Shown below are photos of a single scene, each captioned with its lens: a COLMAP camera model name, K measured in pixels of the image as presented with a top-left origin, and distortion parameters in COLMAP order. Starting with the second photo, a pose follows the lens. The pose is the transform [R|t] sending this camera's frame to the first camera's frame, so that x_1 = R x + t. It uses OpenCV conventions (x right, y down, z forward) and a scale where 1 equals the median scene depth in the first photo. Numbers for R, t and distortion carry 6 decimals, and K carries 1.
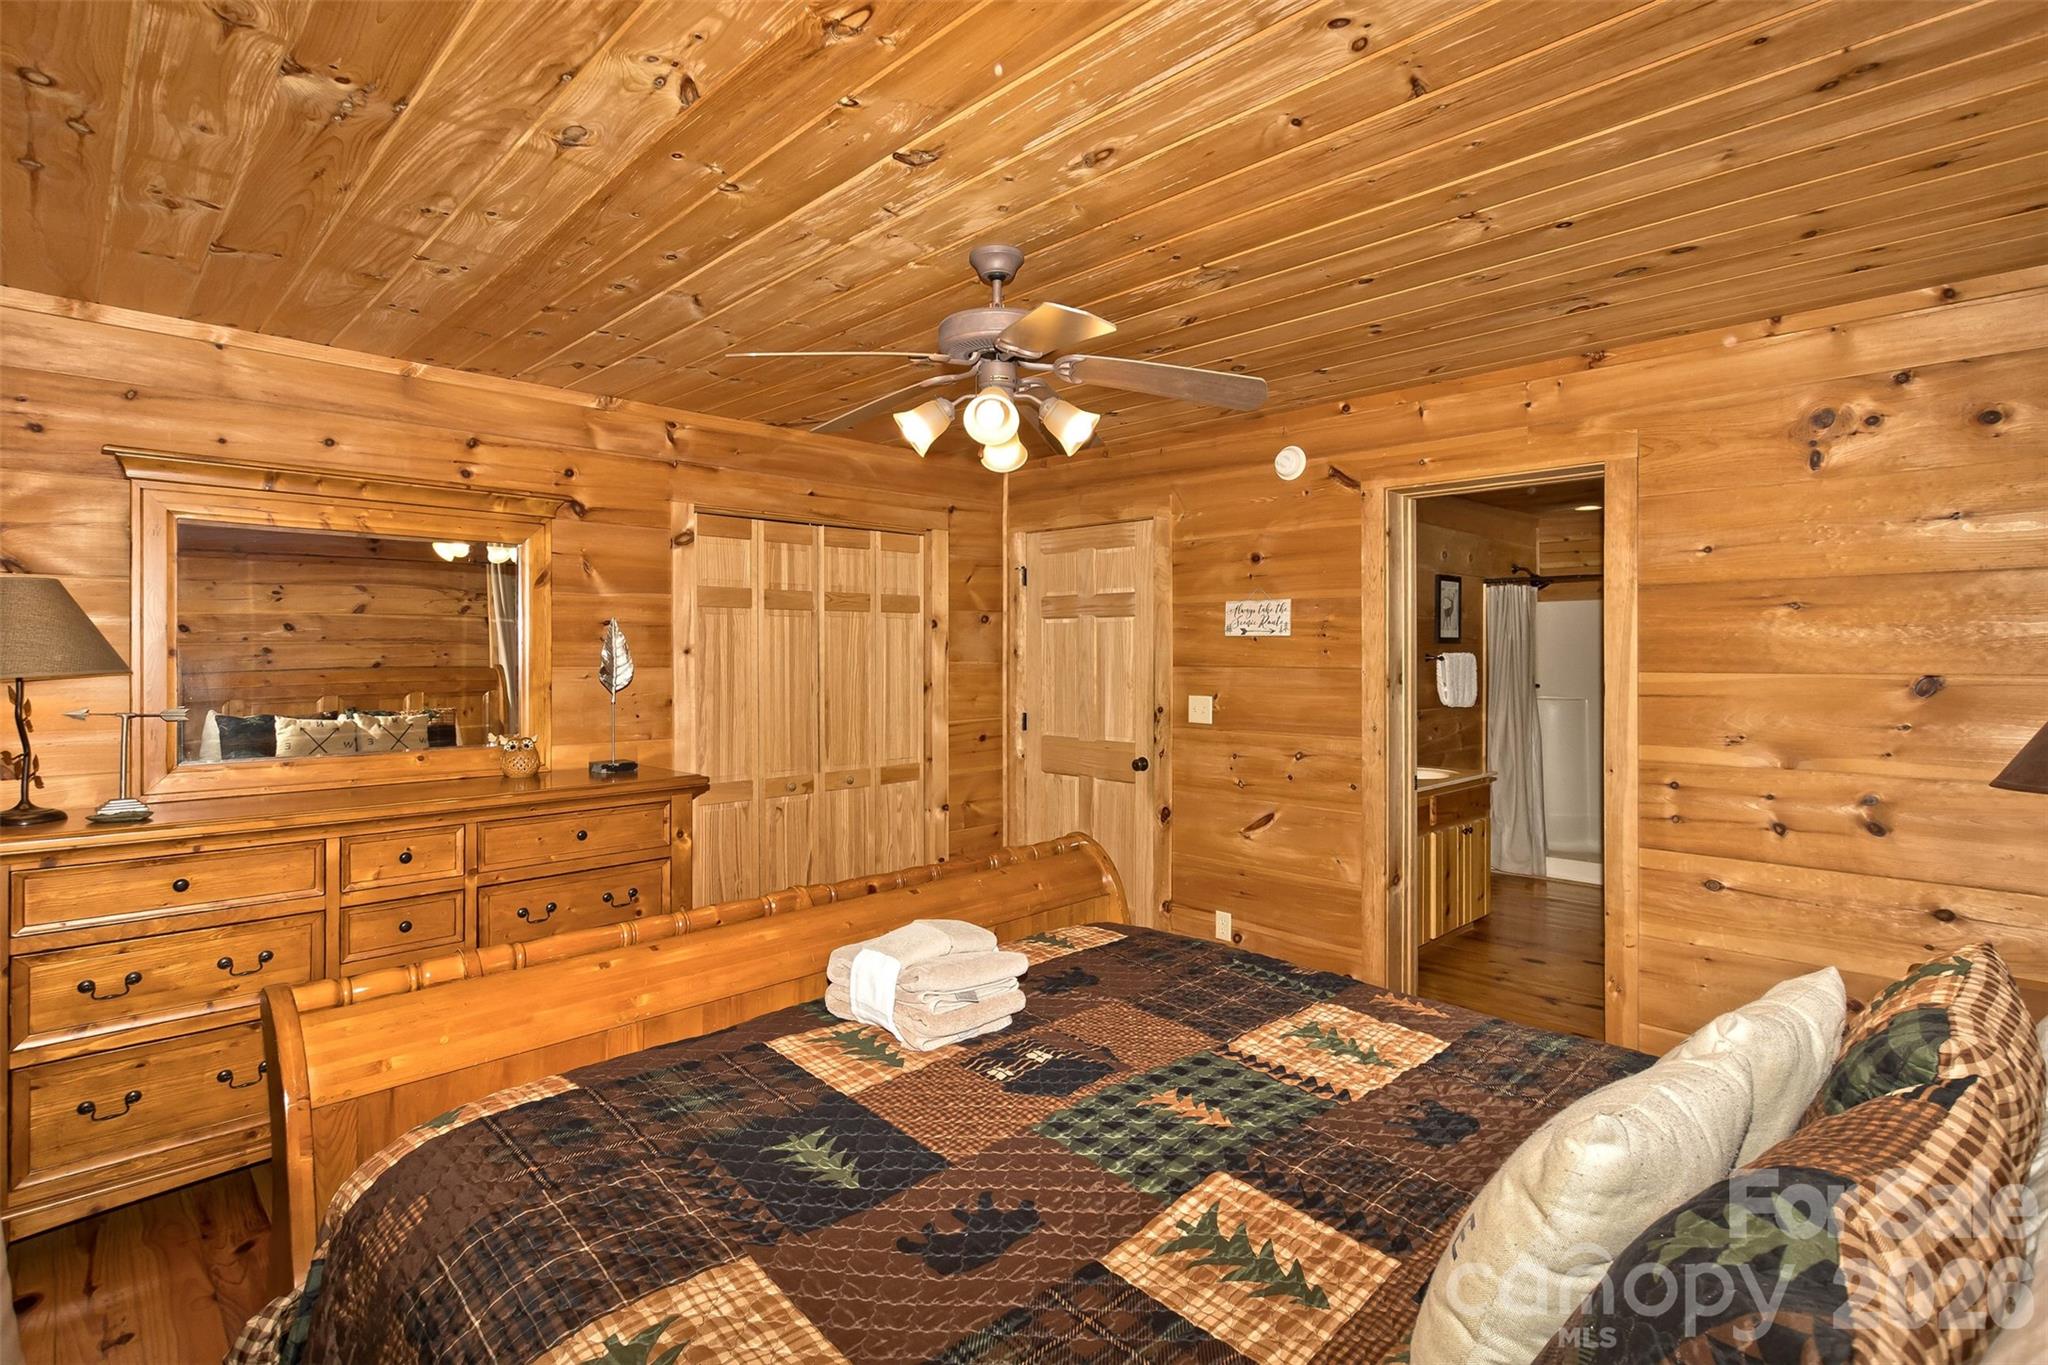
lens RADIAL K [[988.3, 0, 1023.3], [0, 988.3, 656.4], [0, 0, 1]] dist [0.001201, 0.000131]
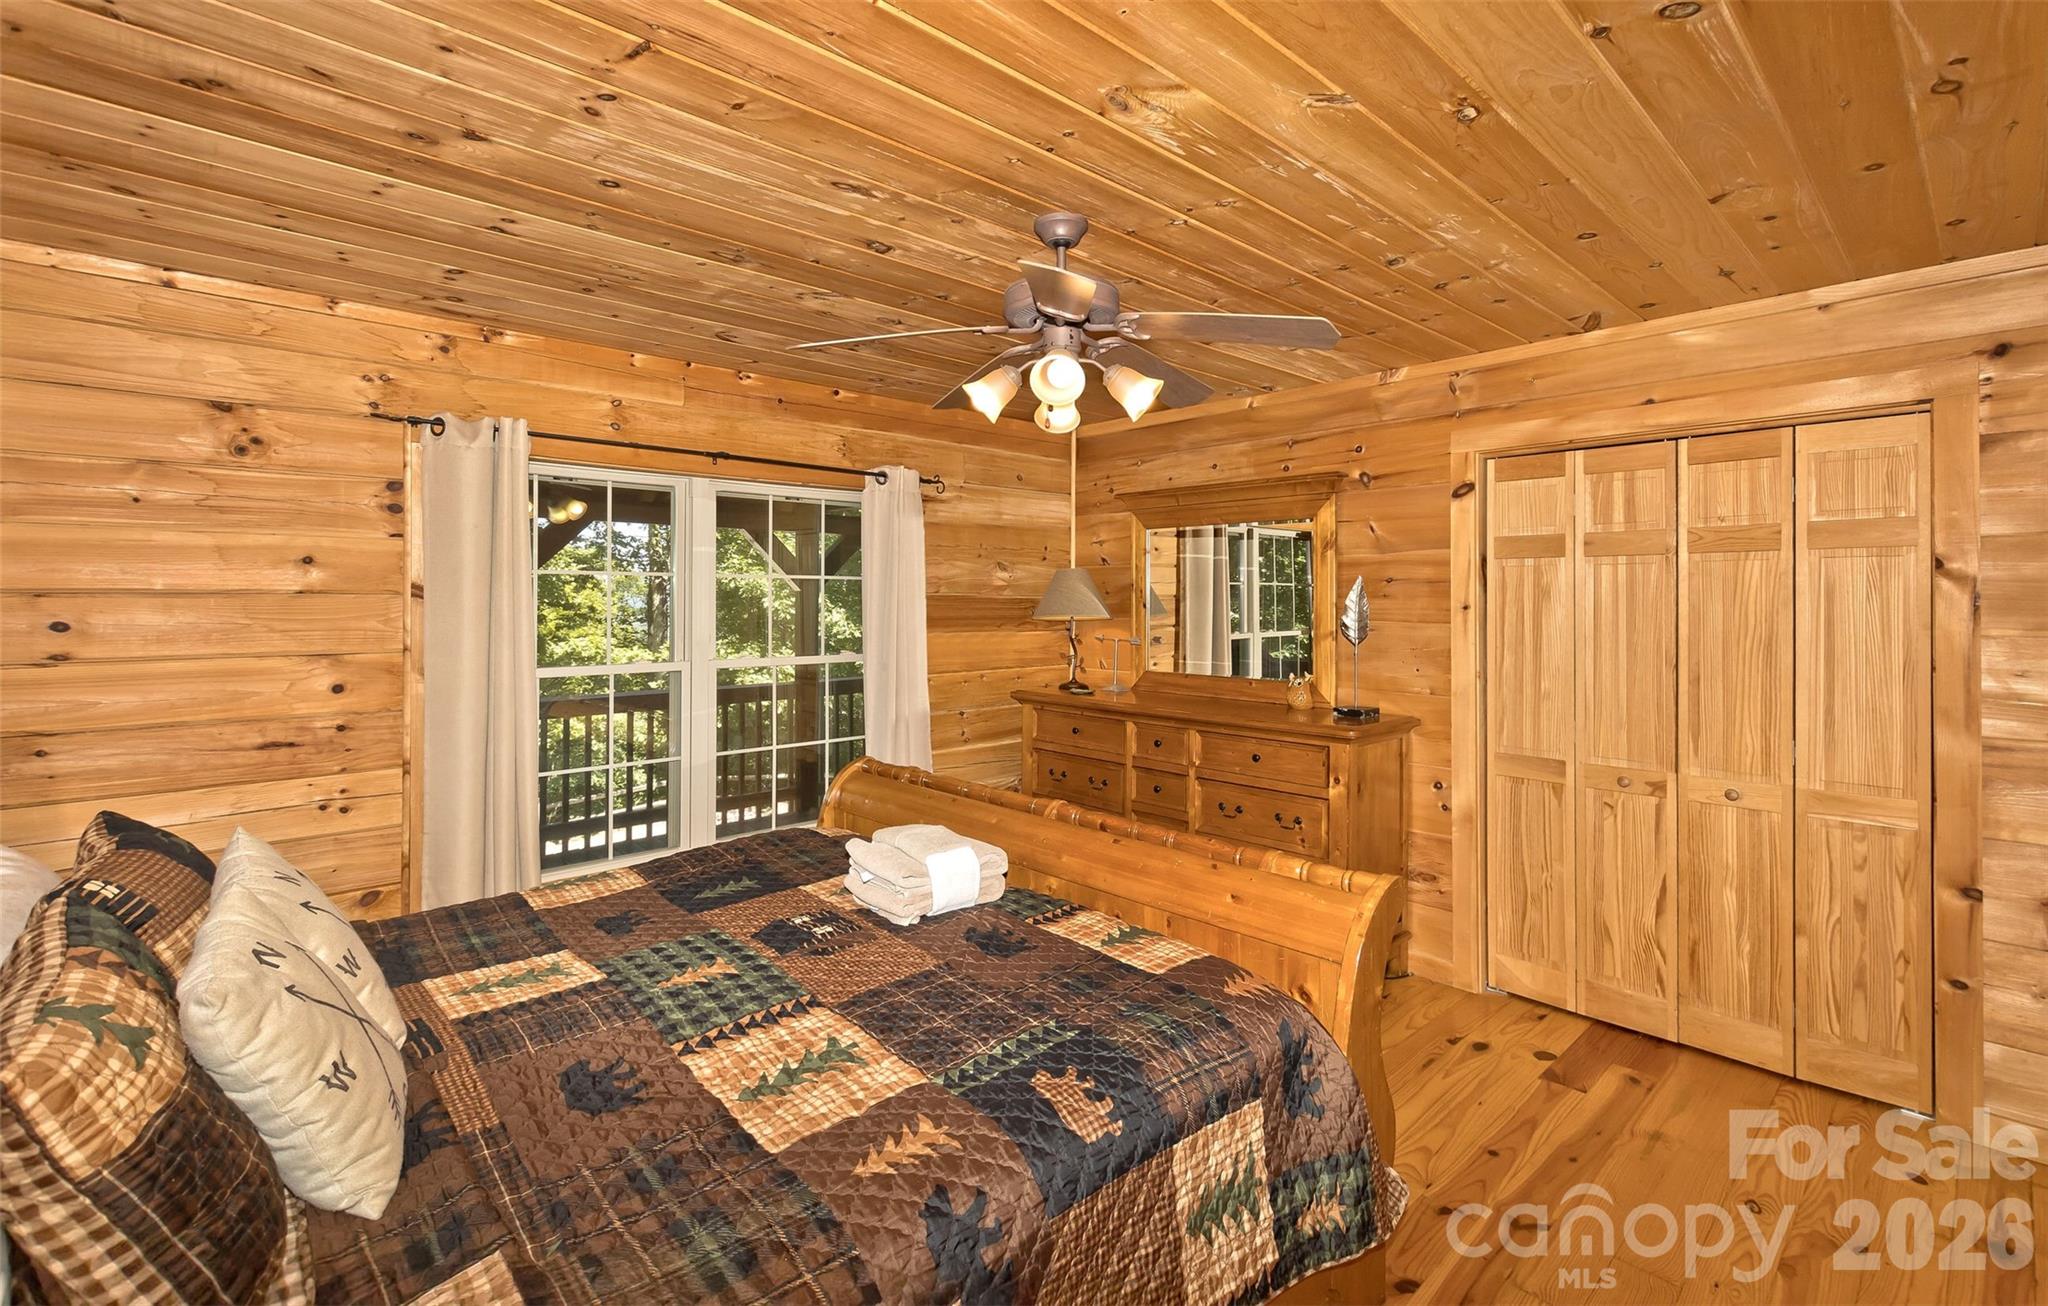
lens RADIAL K [[911.9, 0, 1030.6], [0, 911.9, 596.0], [0, 0, 1]] dist [0.002870, 0.000346]
pose [[-0.021086, -0.002674, -0.999774, 0.981622], [-0.007487, 0.999969, -0.002516, -0.019398], [0.999750, 0.007432, -0.021105, 1.068589]]
